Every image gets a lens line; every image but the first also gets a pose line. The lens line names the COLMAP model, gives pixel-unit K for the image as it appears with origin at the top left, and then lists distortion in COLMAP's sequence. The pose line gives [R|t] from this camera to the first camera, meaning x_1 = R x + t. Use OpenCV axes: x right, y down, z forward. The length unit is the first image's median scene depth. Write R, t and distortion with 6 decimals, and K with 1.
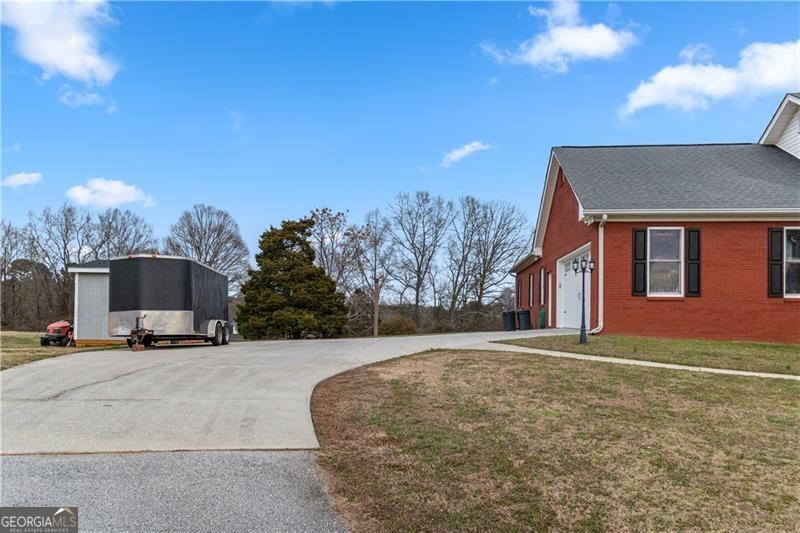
lens RADIAL K [[542.9, 0, 396.5], [0, 542.9, 303.8], [0, 0, 1]] dist [-0.000875, 0.001469]
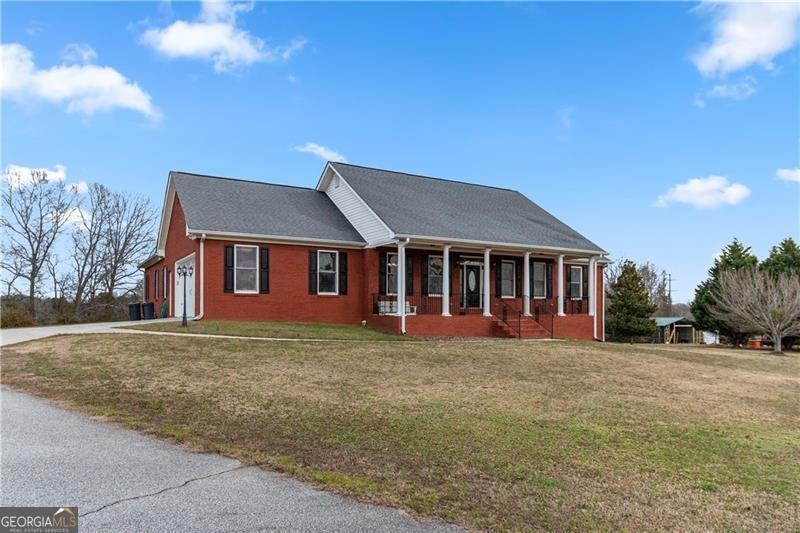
lens RADIAL K [[542.9, 0, 396.5], [0, 542.9, 303.8], [0, 0, 1]] dist [-0.000875, 0.001469]
pose [[0.805863, -0.004300, 0.592087, -0.012079], [-0.004626, 0.999897, 0.013558, -0.001810], [-0.592084, -0.013664, 0.805760, -0.117539]]
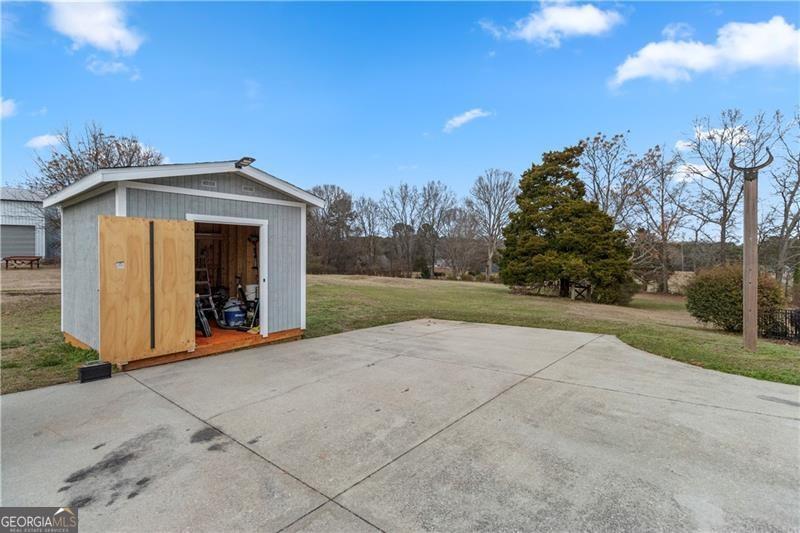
lens RADIAL K [[360.8, 0, 400.8], [0, 360.8, 255.3], [0, 0, 1]] dist [-0.000222, -0.000057]
pose [[0.796092, -0.012818, -0.605039, -0.037028], [0.029594, 0.999404, 0.017766, -0.003300], [0.604451, -0.032049, 0.795997, 0.355283]]
